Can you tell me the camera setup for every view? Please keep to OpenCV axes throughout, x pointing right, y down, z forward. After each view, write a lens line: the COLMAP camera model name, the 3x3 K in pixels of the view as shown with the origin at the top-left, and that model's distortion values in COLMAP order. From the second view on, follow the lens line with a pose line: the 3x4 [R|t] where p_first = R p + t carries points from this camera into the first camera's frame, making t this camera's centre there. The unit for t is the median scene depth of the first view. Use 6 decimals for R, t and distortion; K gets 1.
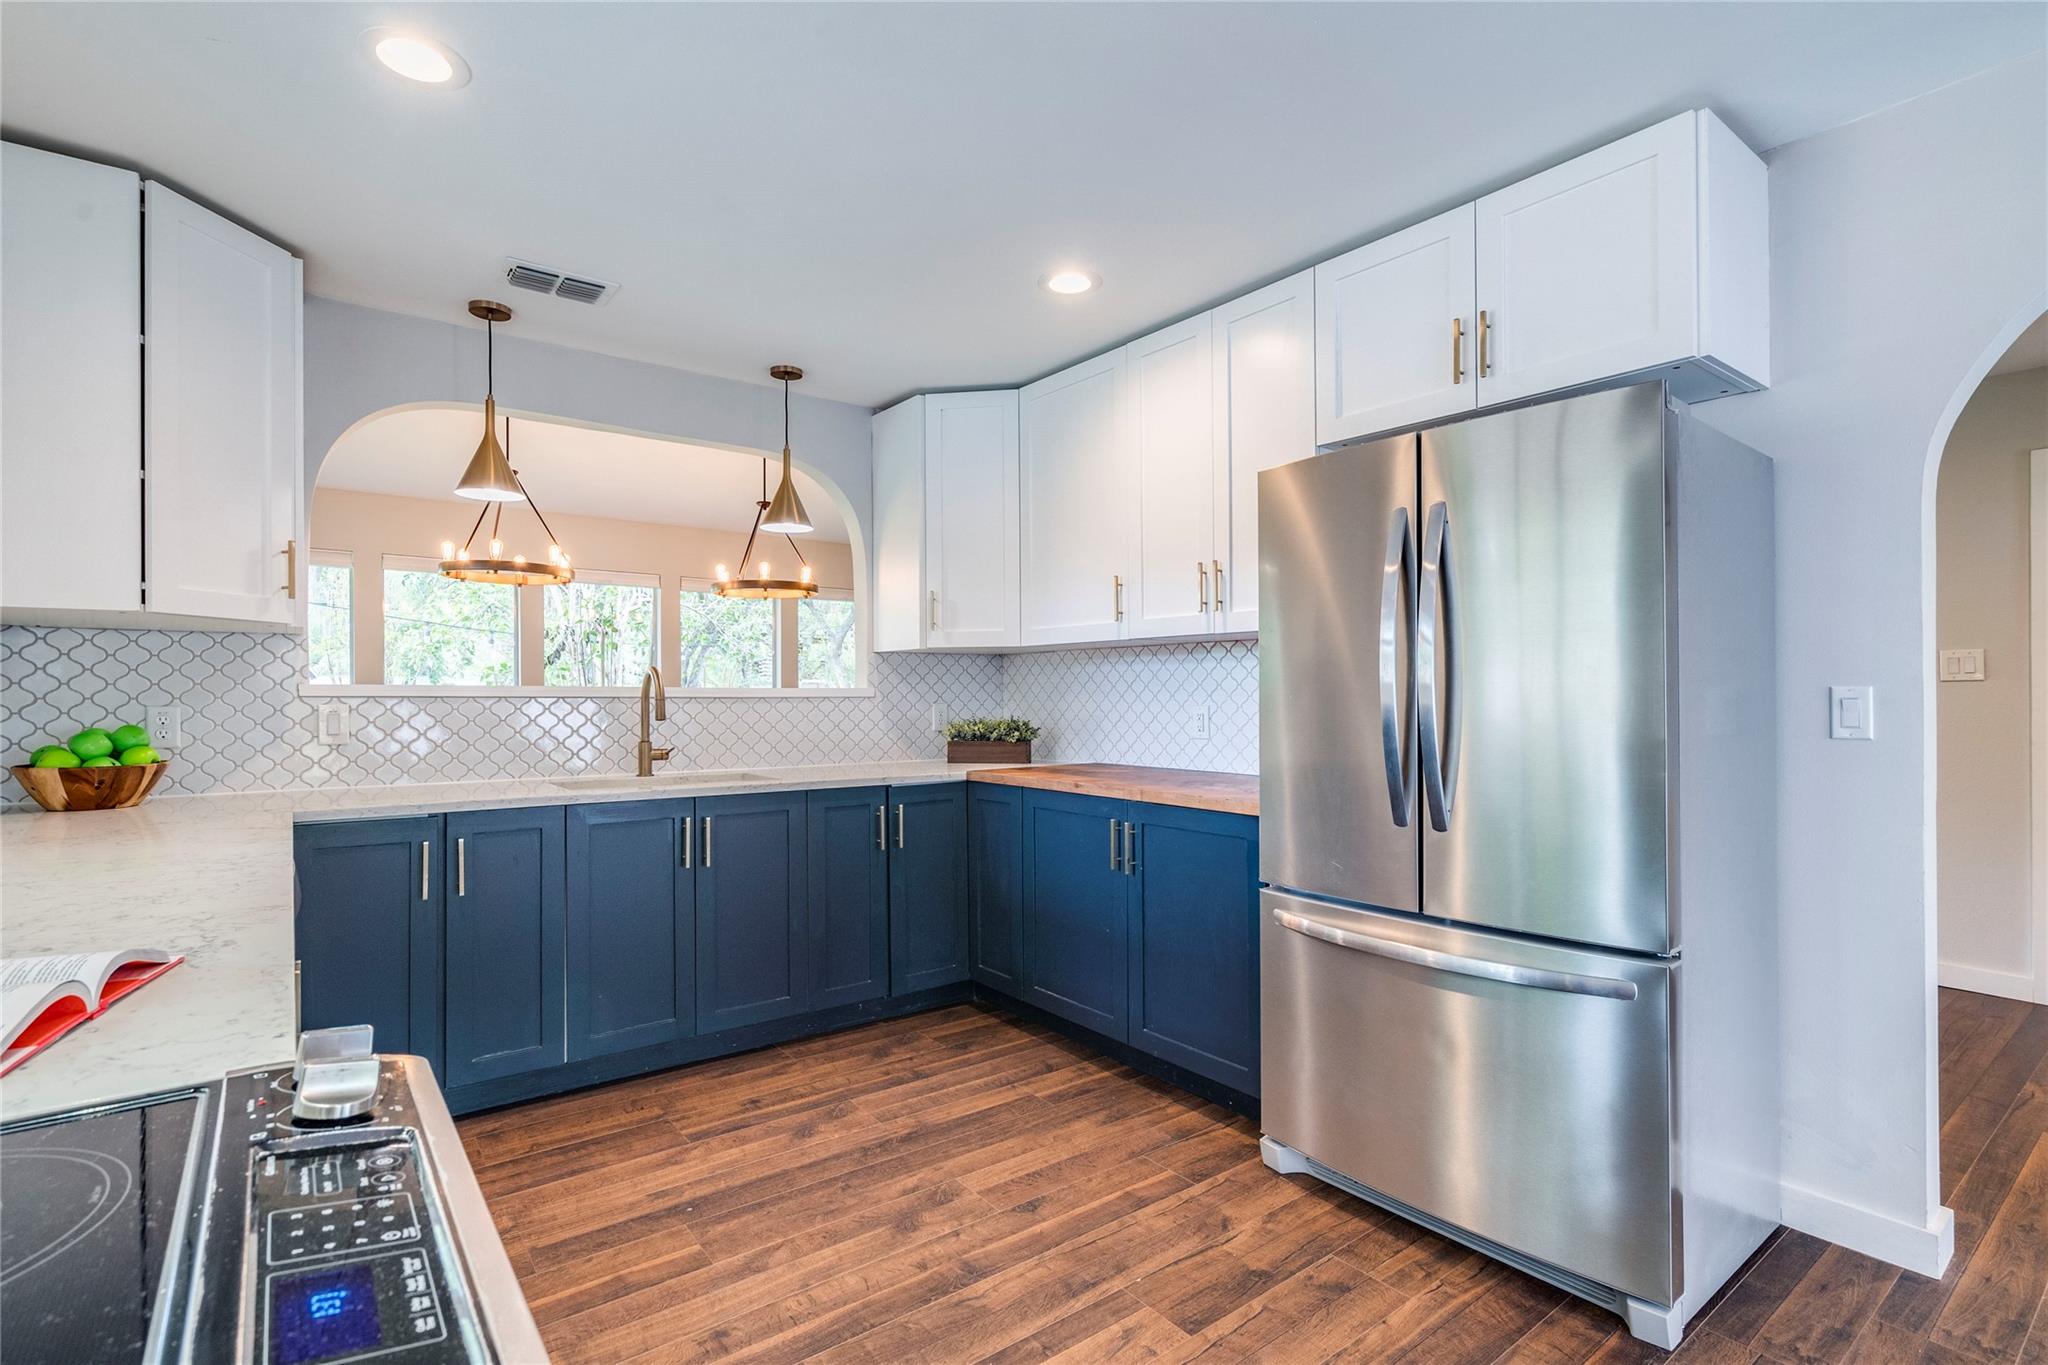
lens RADIAL K [[958.6, 0, 1031.7], [0, 958.6, 673.0], [0, 0, 1]] dist [-0.002570, 0.000572]
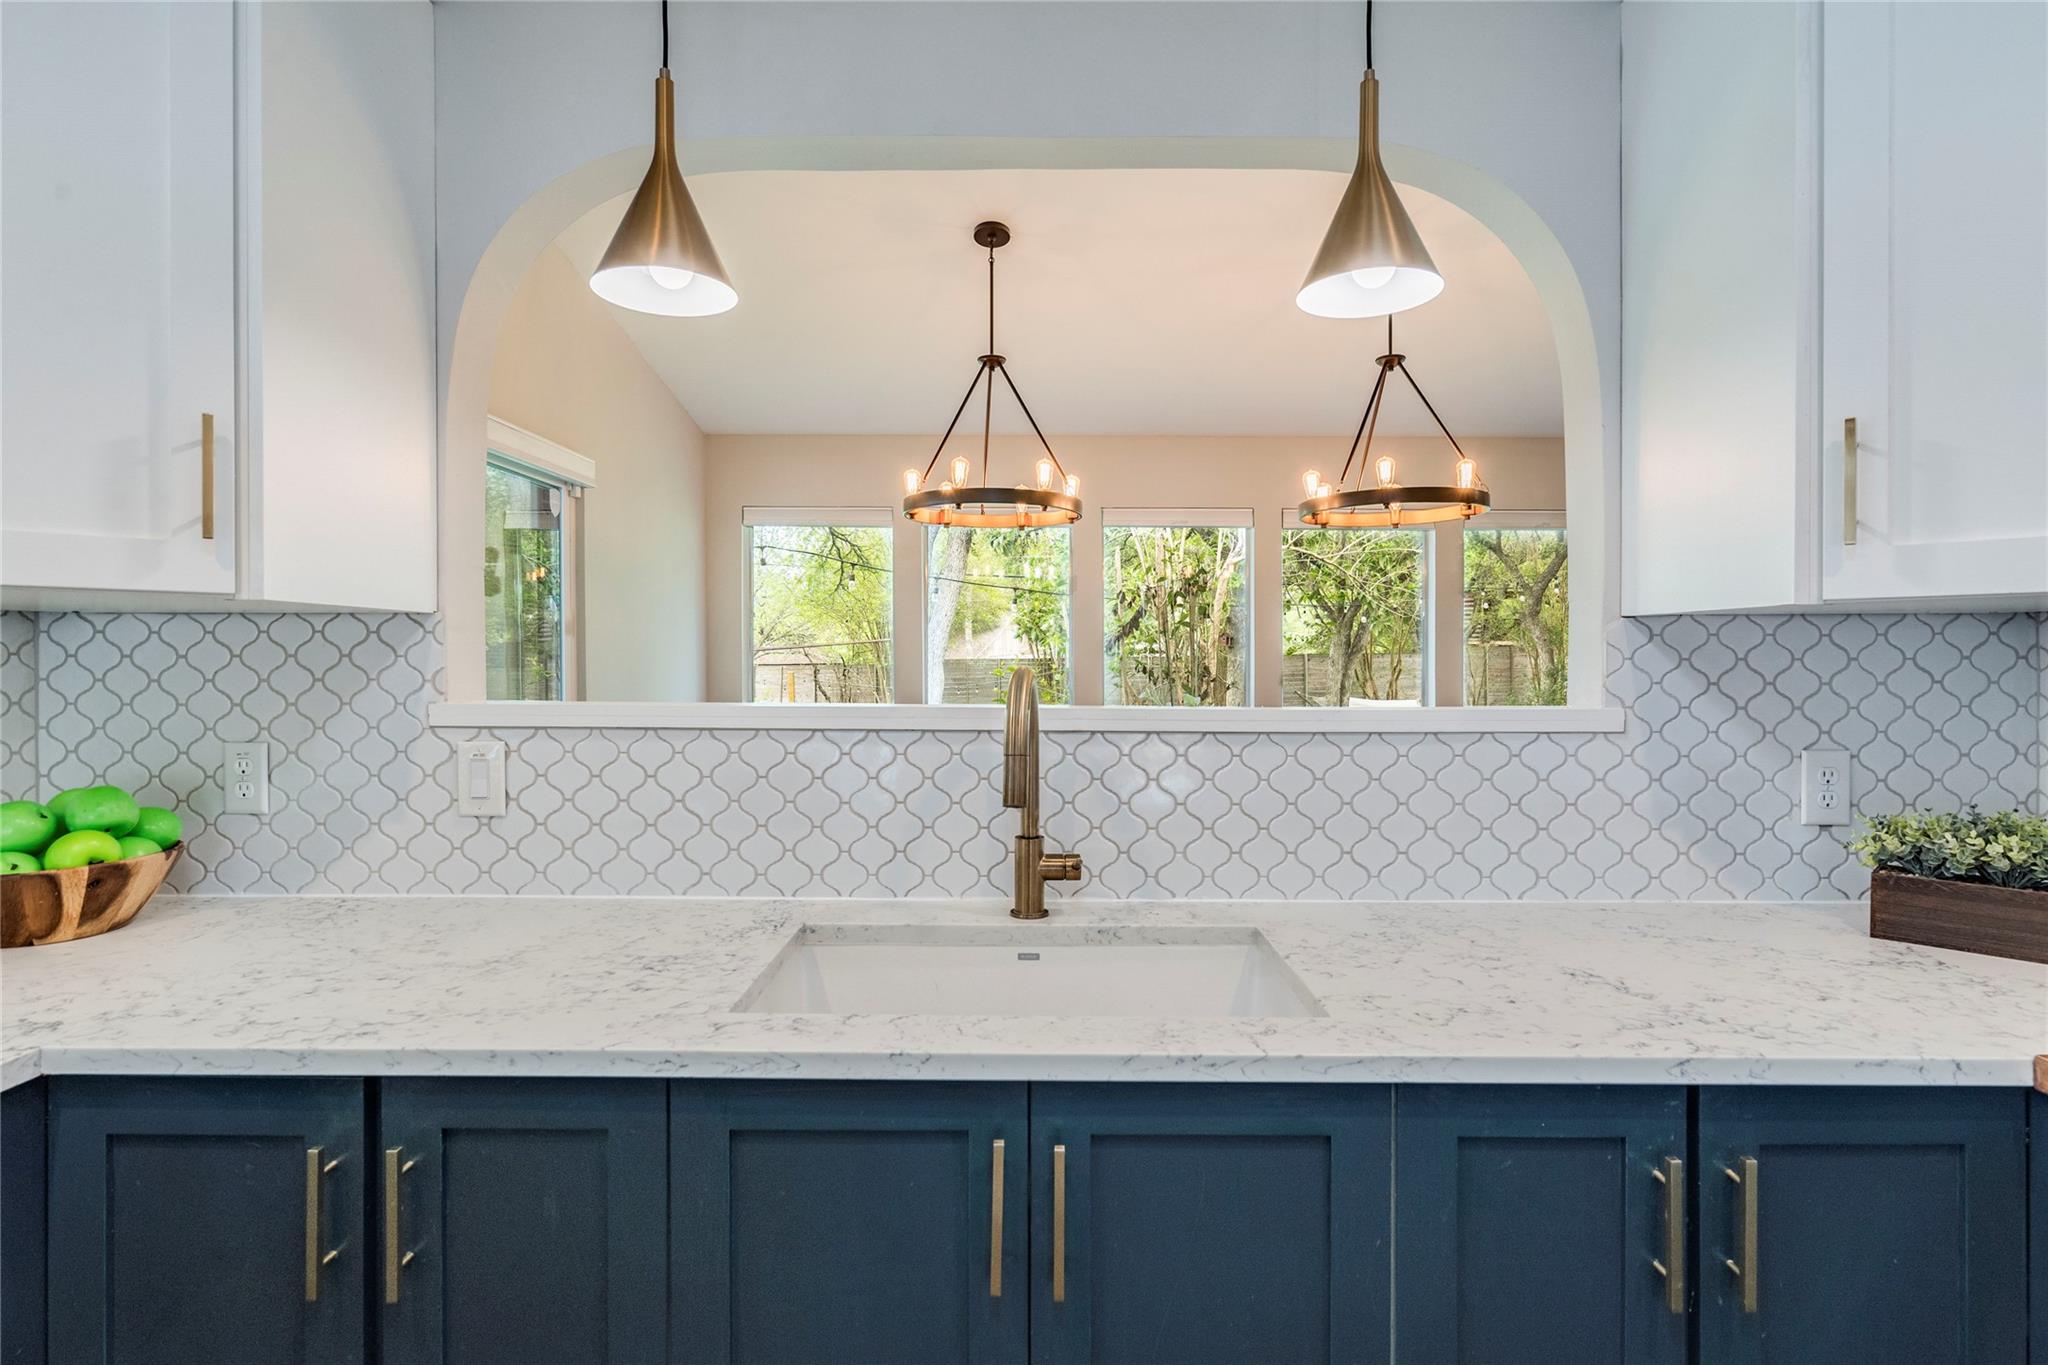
lens RADIAL K [[958.6, 0, 1031.7], [0, 958.6, 673.0], [0, 0, 1]] dist [-0.002570, 0.000572]
pose [[0.773806, 0.016088, -0.633219, -0.110405], [0.010987, 0.999186, 0.038813, -0.017425], [0.633328, -0.036991, 0.772999, 0.581942]]
